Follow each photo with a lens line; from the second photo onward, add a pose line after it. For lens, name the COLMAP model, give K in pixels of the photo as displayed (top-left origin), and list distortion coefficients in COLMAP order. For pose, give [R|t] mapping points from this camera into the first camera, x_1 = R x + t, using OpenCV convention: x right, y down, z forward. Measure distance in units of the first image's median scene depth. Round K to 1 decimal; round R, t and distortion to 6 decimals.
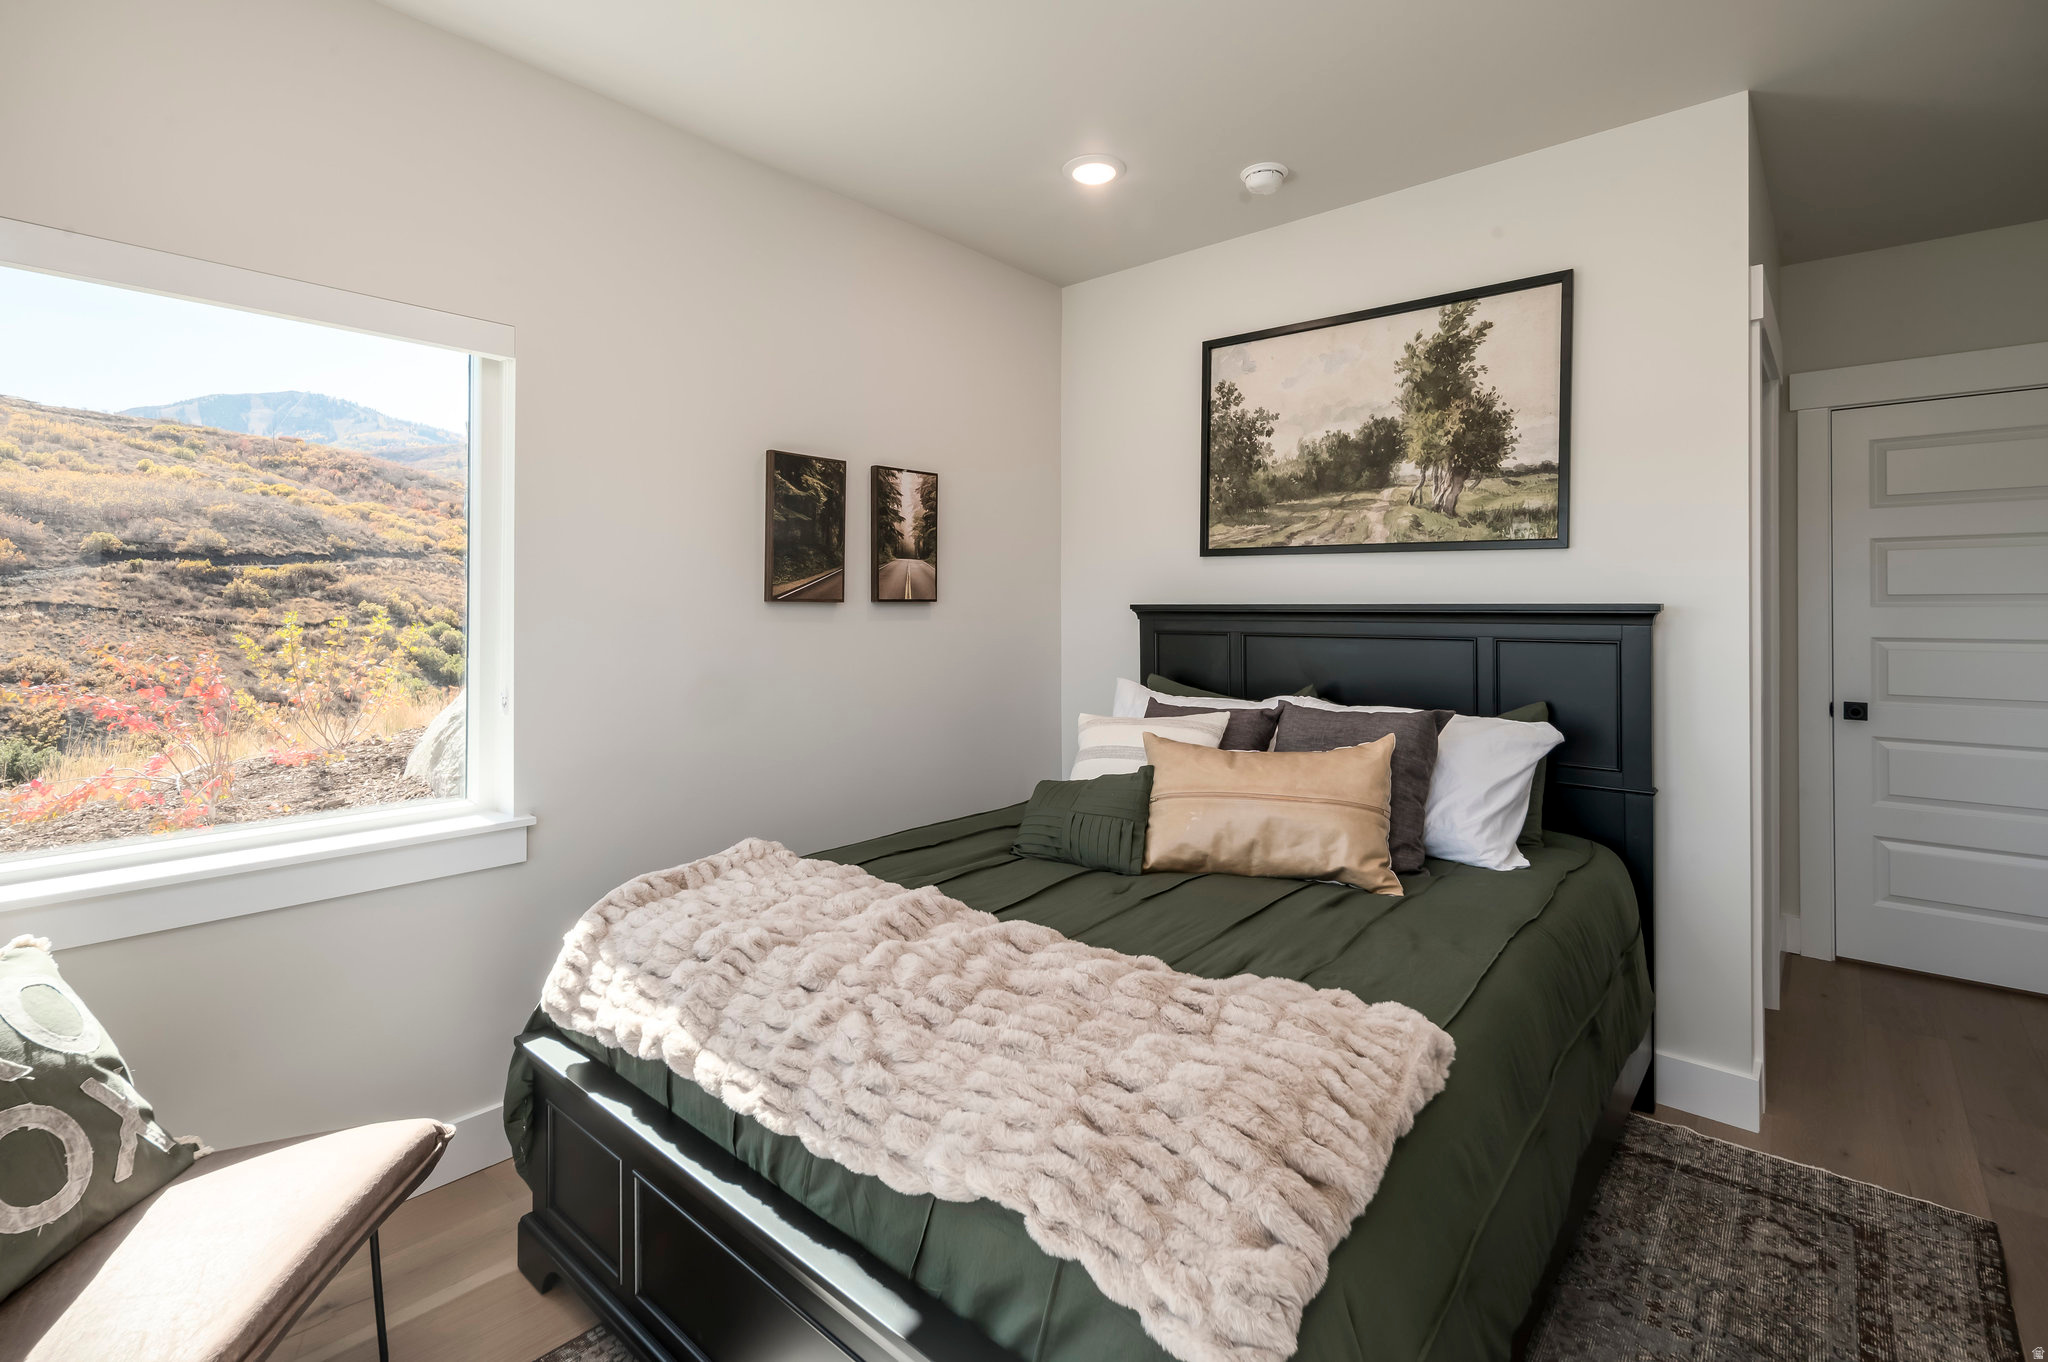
lens RADIAL K [[943.4, 0, 1026.9], [0, 943.4, 601.7], [0, 0, 1]] dist [0.000923, 0.000139]
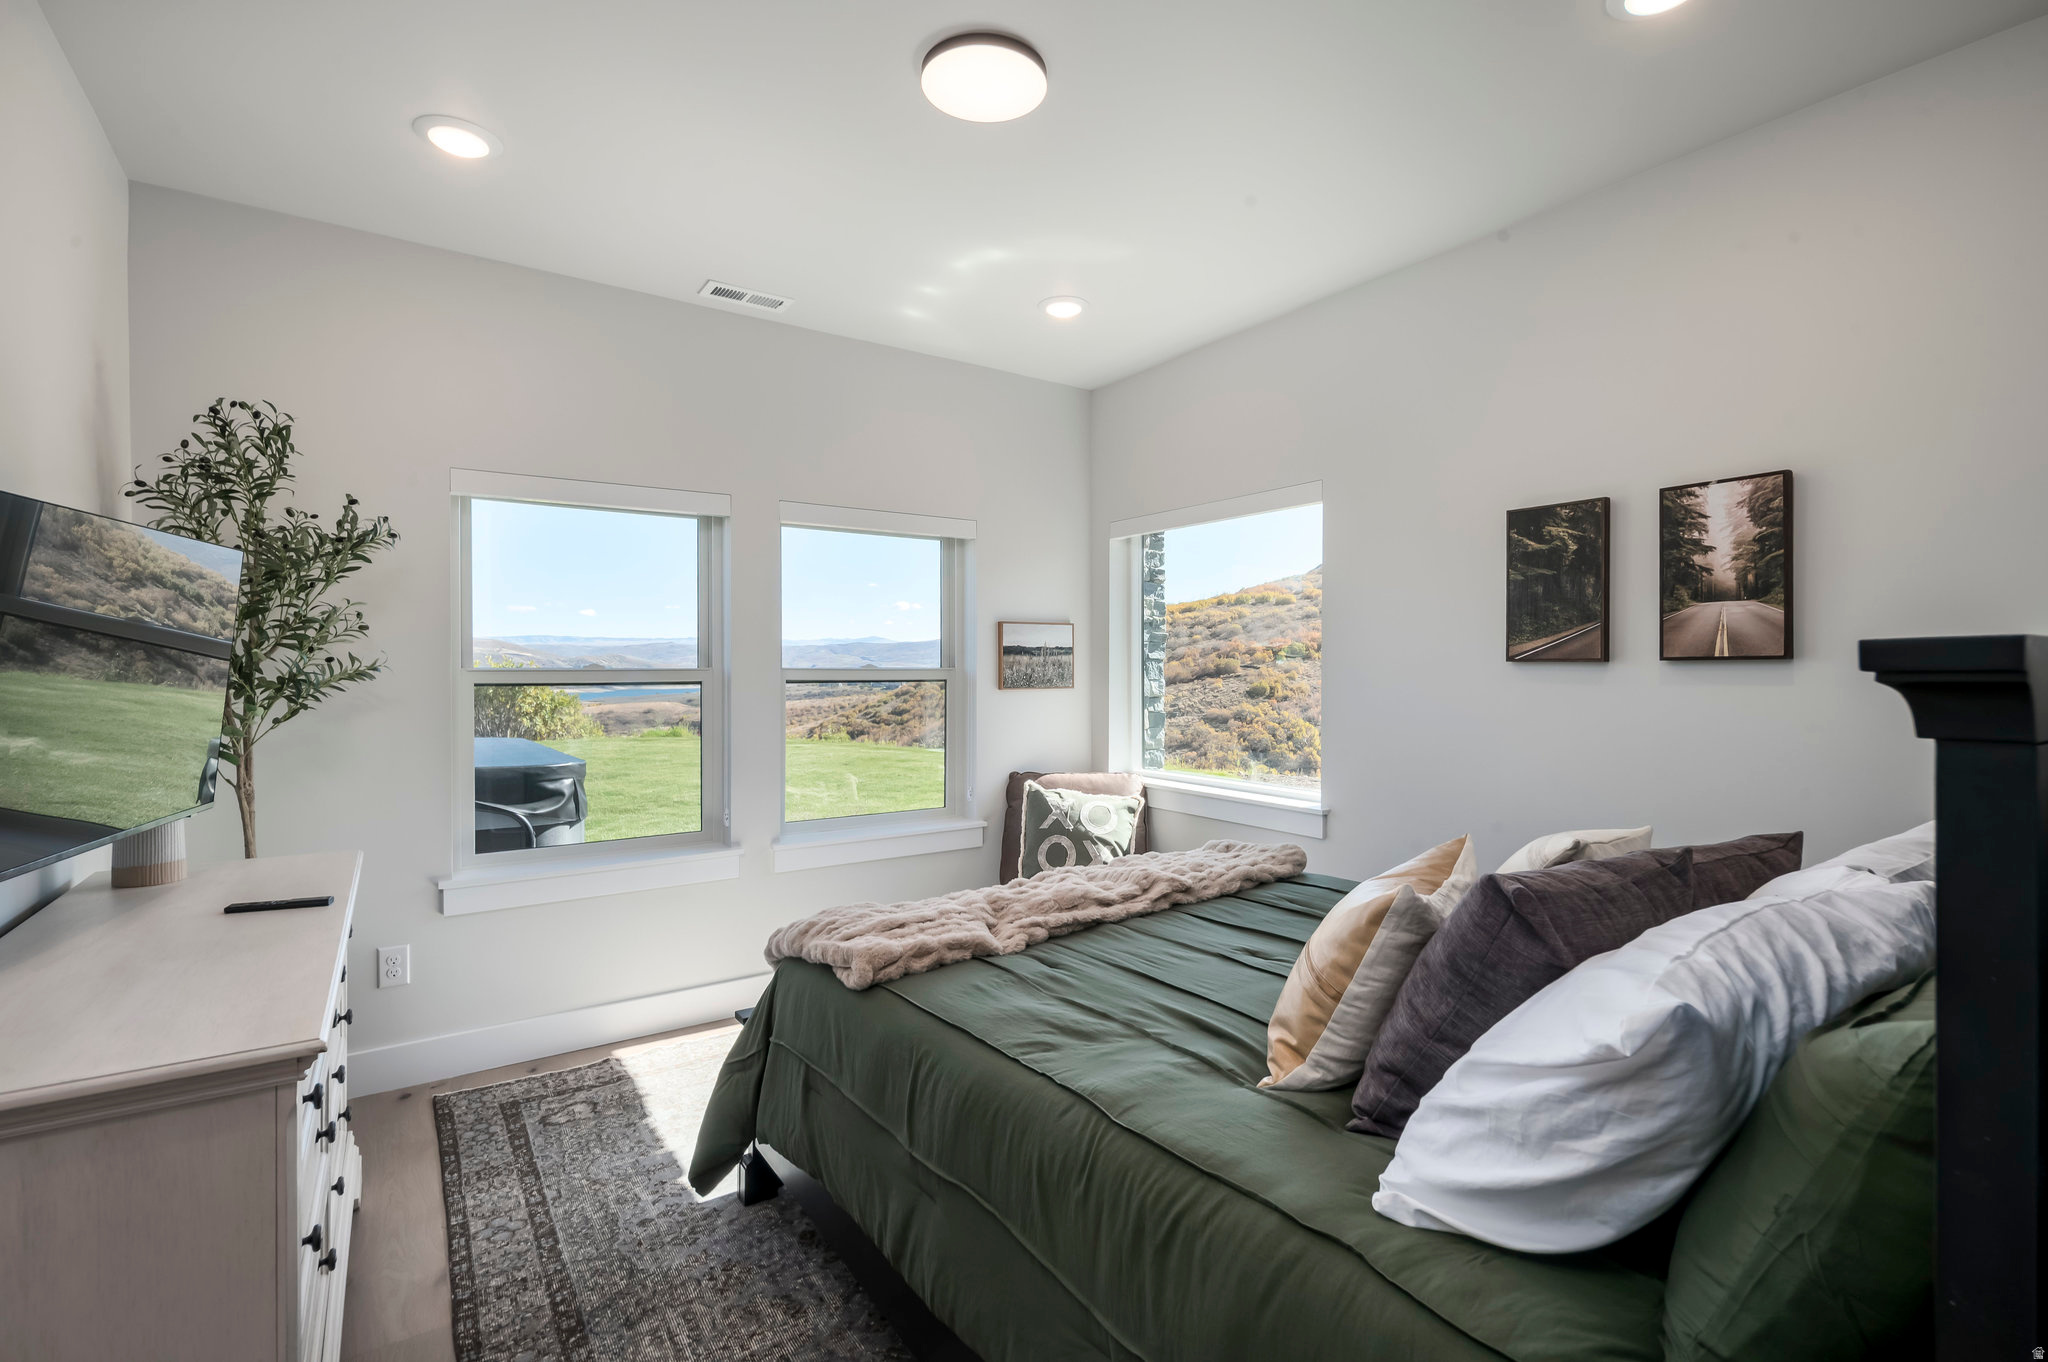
lens RADIAL K [[922.2, 0, 1024.0], [0, 922.2, 681.0], [0, 0, 1]] dist [0.001395, 0.000075]
pose [[-0.259150, 0.012087, -0.965761, 0.757324], [0.006126, 0.999922, 0.010871, 0.006097], [0.965818, -0.003099, -0.259204, 0.705069]]
